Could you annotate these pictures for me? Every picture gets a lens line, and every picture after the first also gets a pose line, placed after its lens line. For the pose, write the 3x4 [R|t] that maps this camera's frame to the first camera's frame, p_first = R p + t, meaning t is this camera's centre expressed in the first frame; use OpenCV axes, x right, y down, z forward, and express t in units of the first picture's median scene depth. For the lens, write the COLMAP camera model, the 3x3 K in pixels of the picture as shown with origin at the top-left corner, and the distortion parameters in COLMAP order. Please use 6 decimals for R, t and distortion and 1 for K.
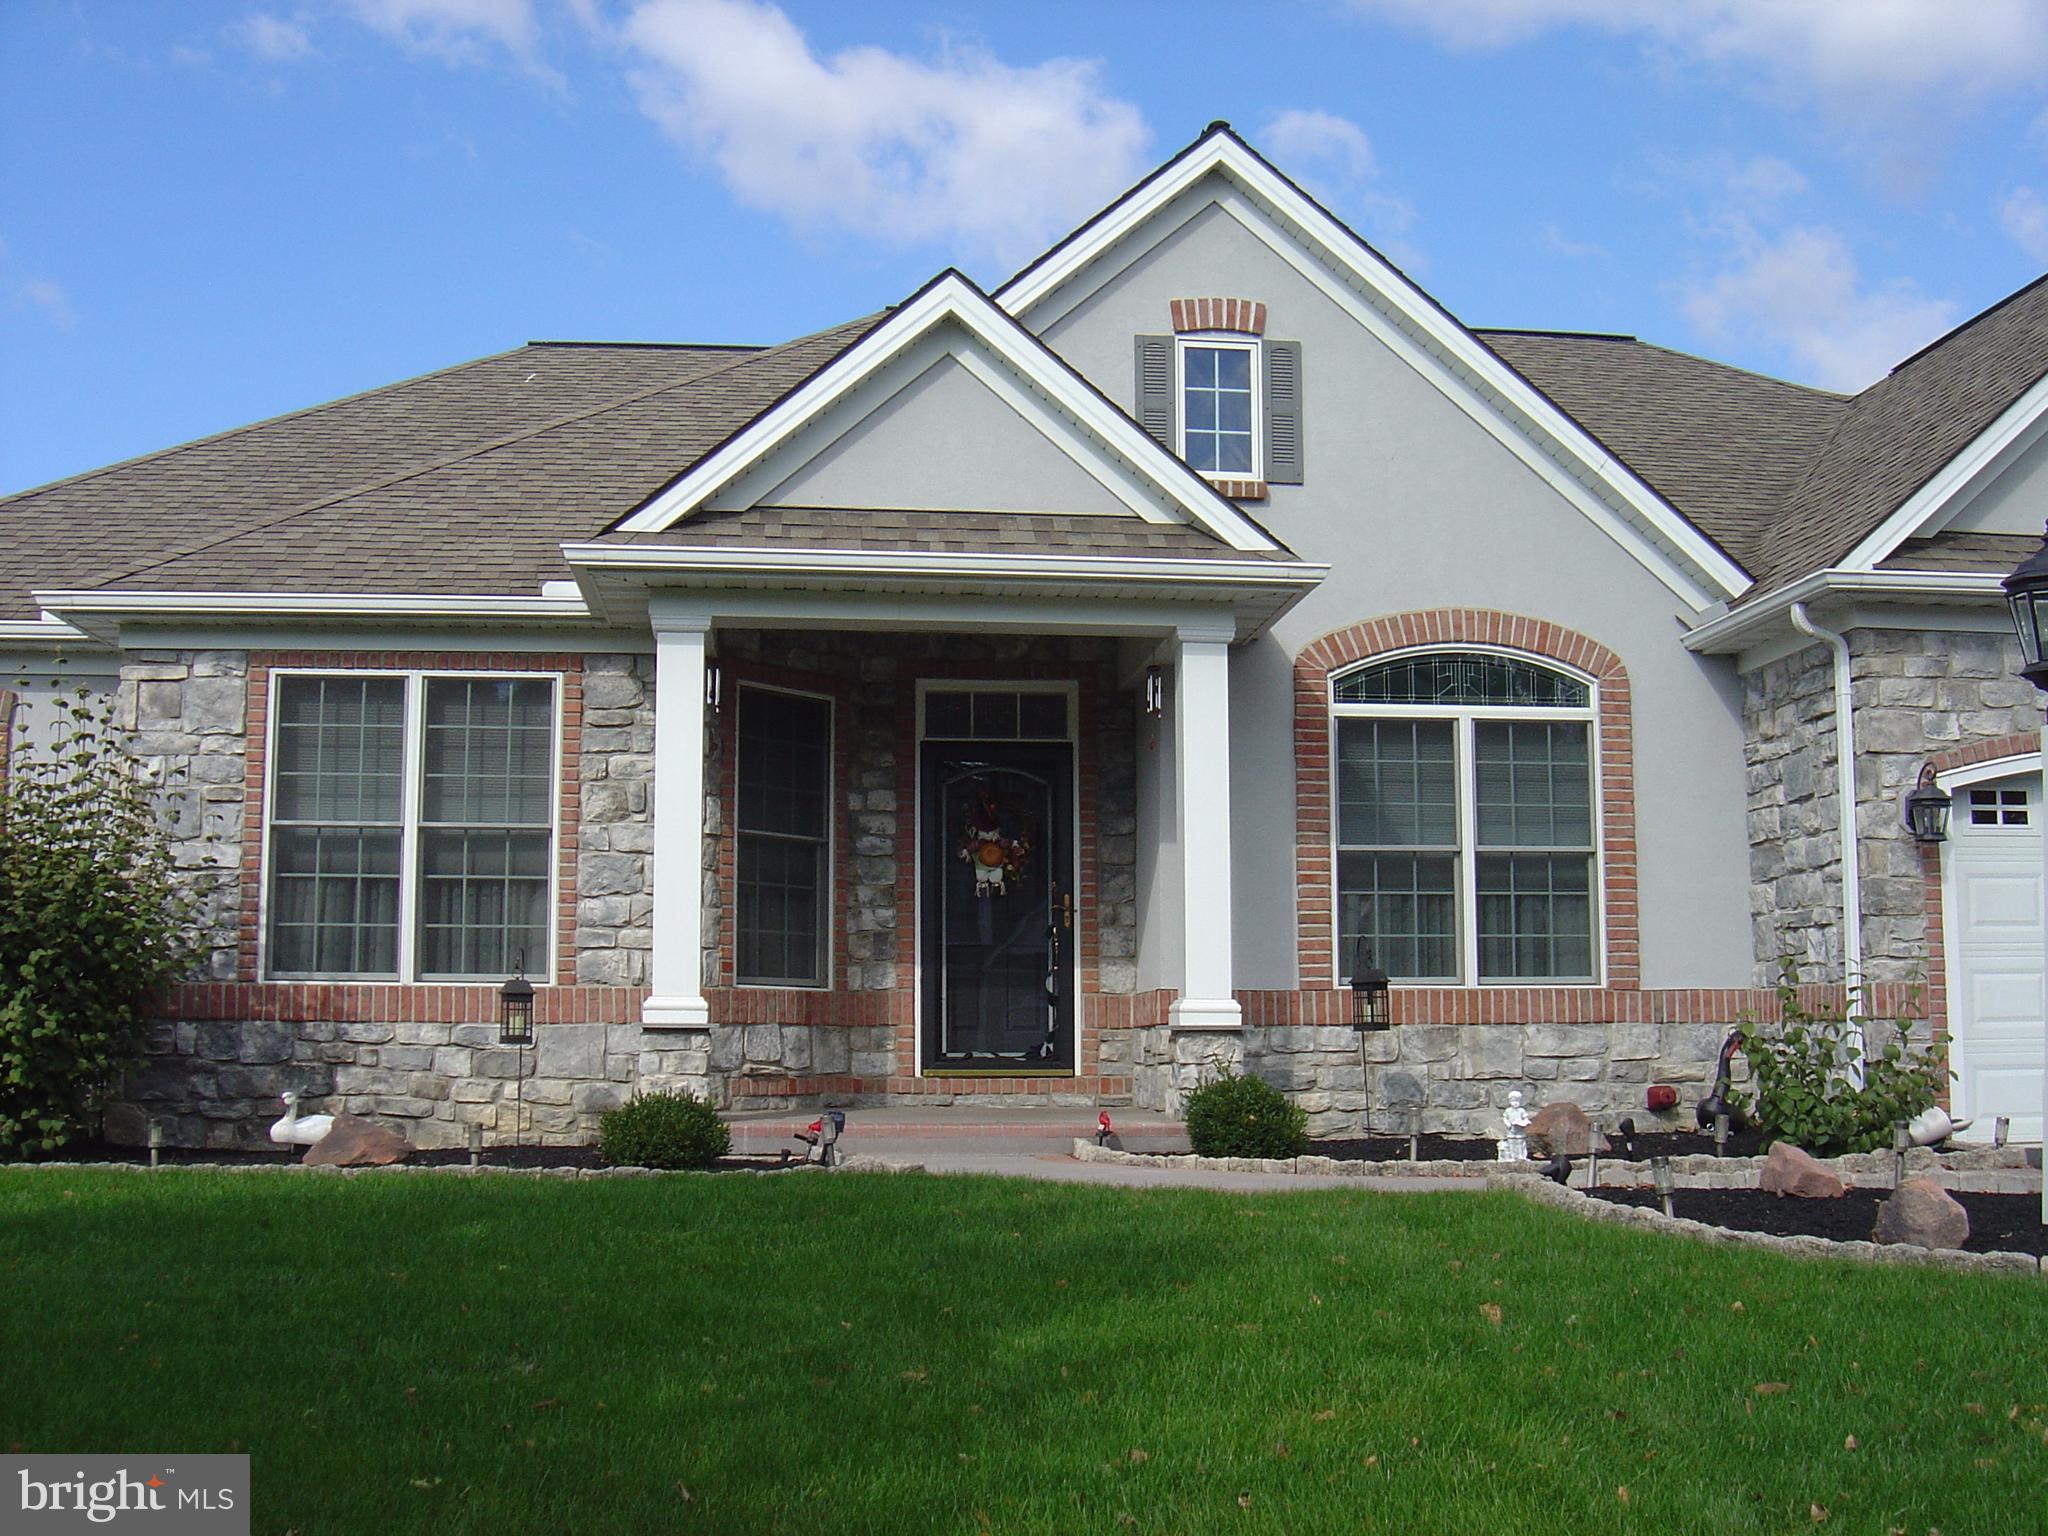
lens RADIAL K [[2263.8, 0, 1024.0], [0, 2263.8, 768.0], [0, 0, 1]] dist [-0.146387, 0.004895]
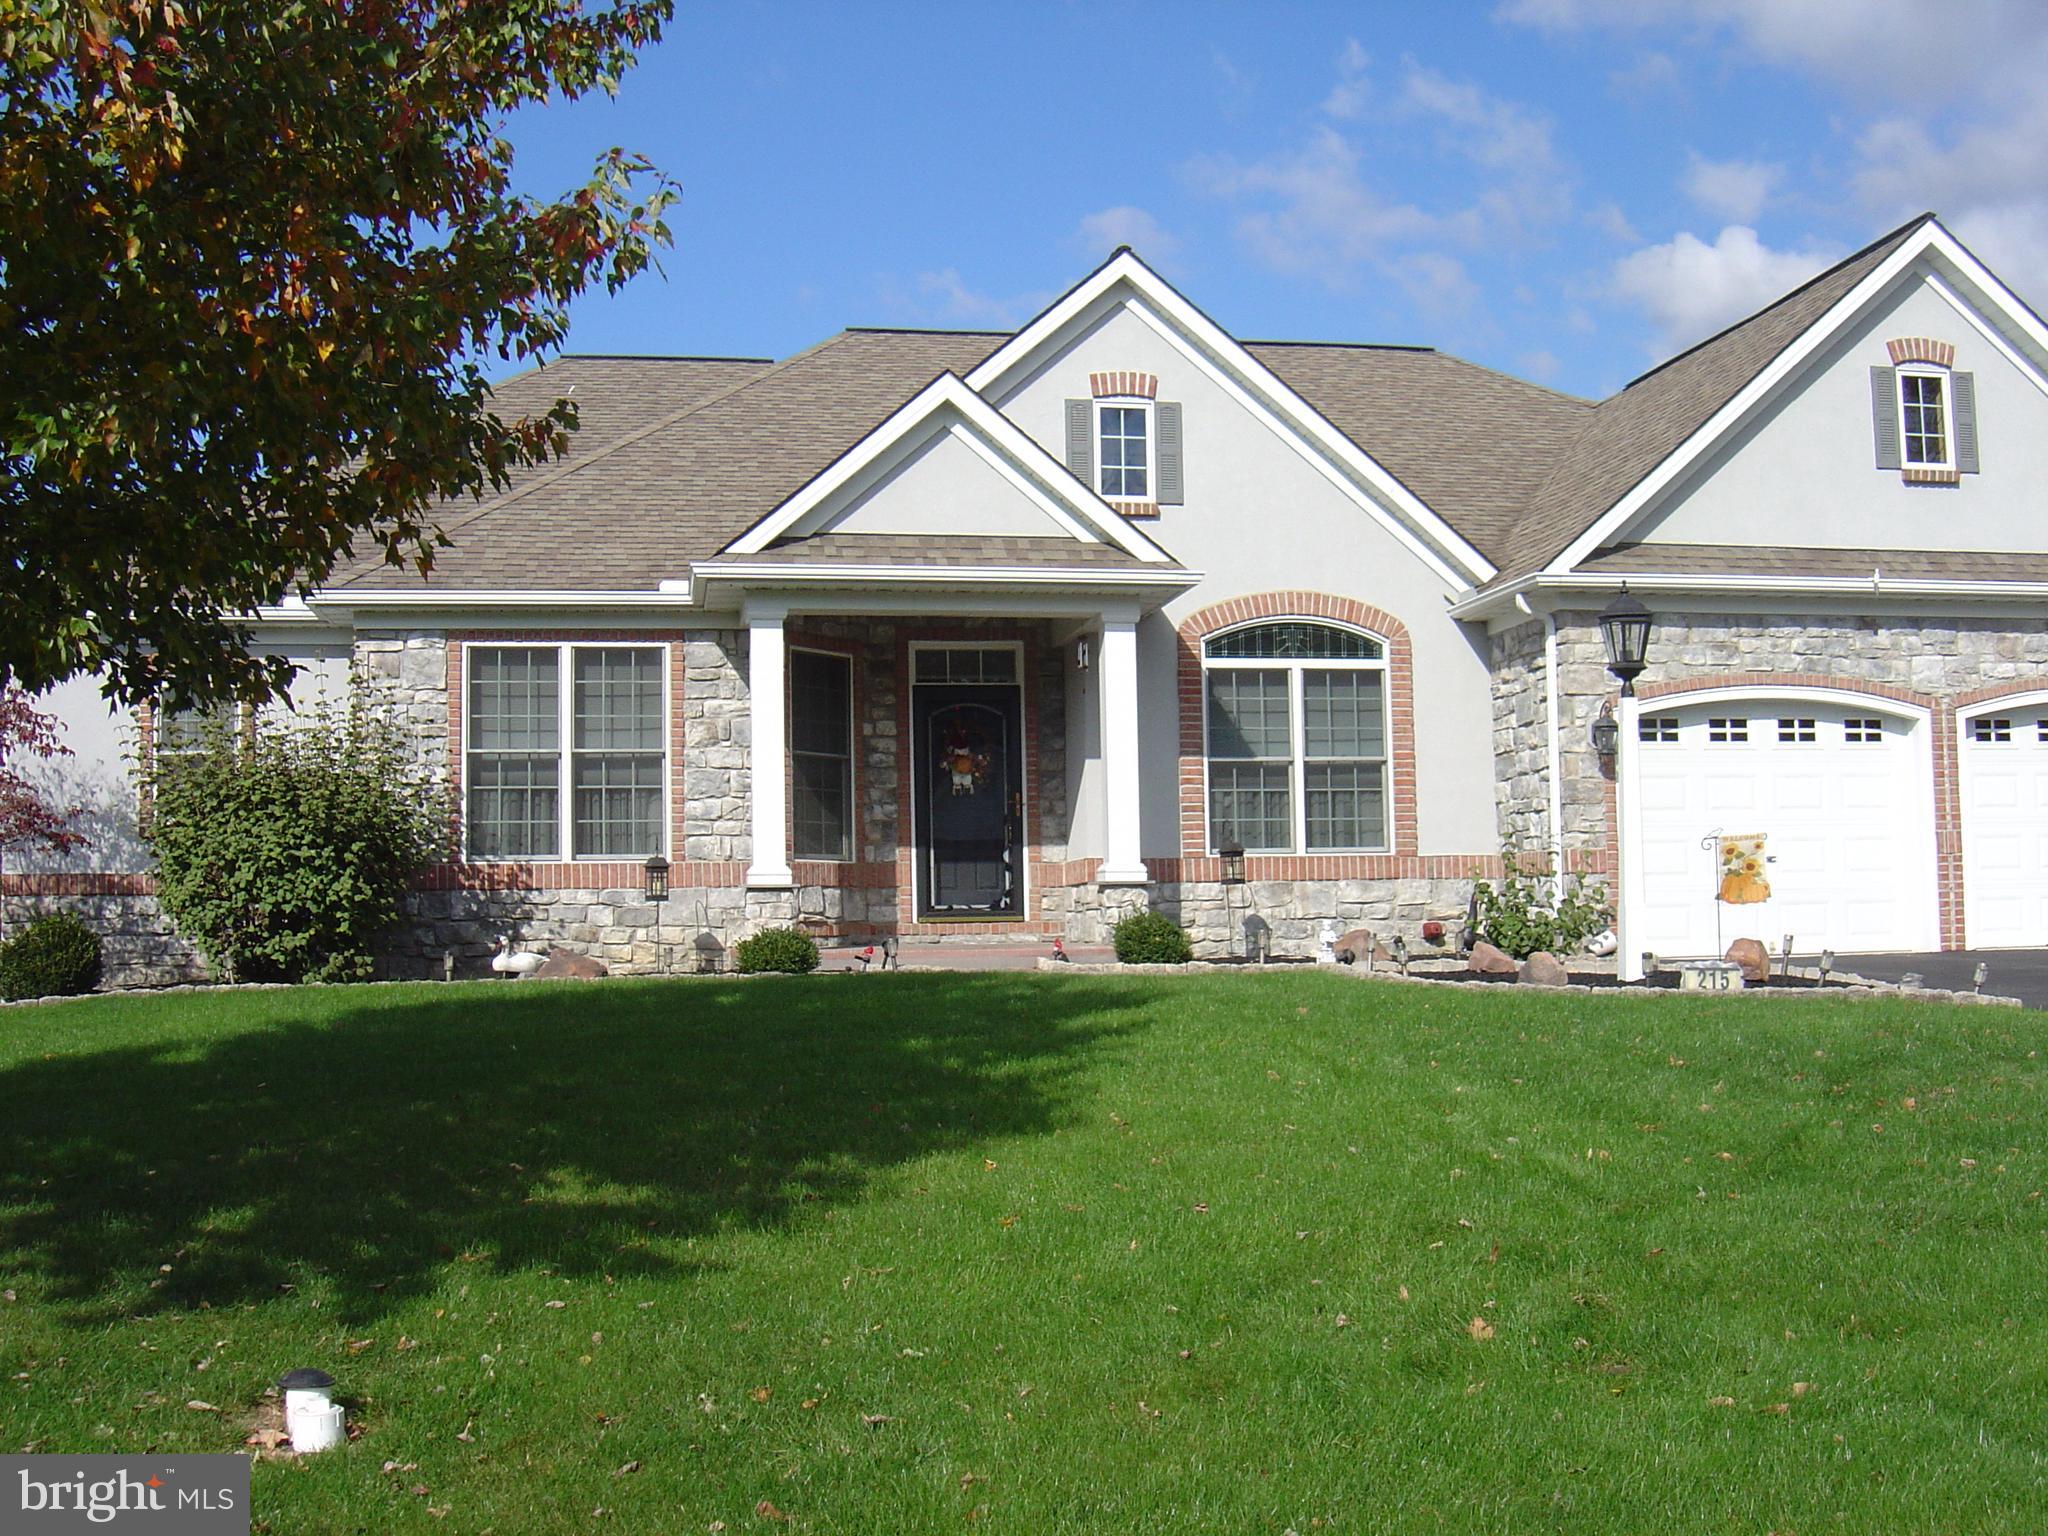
lens RADIAL K [[2263.8, 0, 1024.0], [0, 2263.8, 768.0], [0, 0, 1]] dist [-0.146387, 0.004895]
pose [[0.997712, -0.010533, 0.066777, -0.077277], [0.007152, 0.998690, 0.050670, -0.034091], [-0.067223, -0.050077, 0.996481, -0.444610]]
